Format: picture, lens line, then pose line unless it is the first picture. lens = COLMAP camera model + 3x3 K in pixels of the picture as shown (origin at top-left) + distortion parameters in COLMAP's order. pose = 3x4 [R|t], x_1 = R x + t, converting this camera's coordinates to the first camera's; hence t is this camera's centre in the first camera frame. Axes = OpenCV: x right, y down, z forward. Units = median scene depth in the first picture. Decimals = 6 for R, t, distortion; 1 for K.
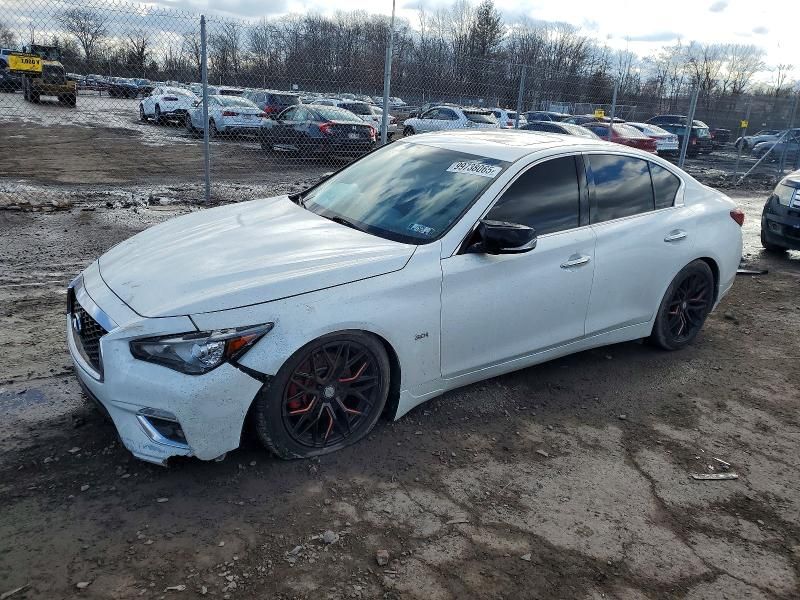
lens RADIAL K [[657.6, 0, 400.0], [0, 657.6, 300.0], [0, 0, 1]] dist [0.001335, 0.000880]
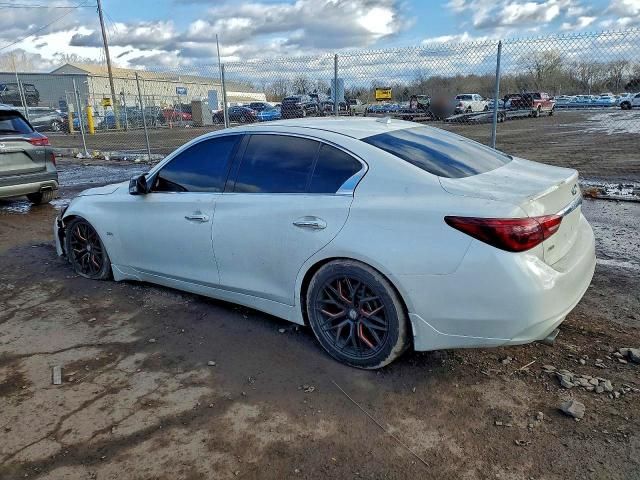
lens RADIAL K [[508.2, 0, 320.0], [0, 508.2, 240.0], [0, 0, 1]] dist [0.000990, 0.004535]
pose [[0.305220, 0.180751, -0.934971, 1.452249], [-0.241118, 0.964496, 0.107746, -0.205119], [0.921251, 0.192552, 0.337965, 1.044556]]
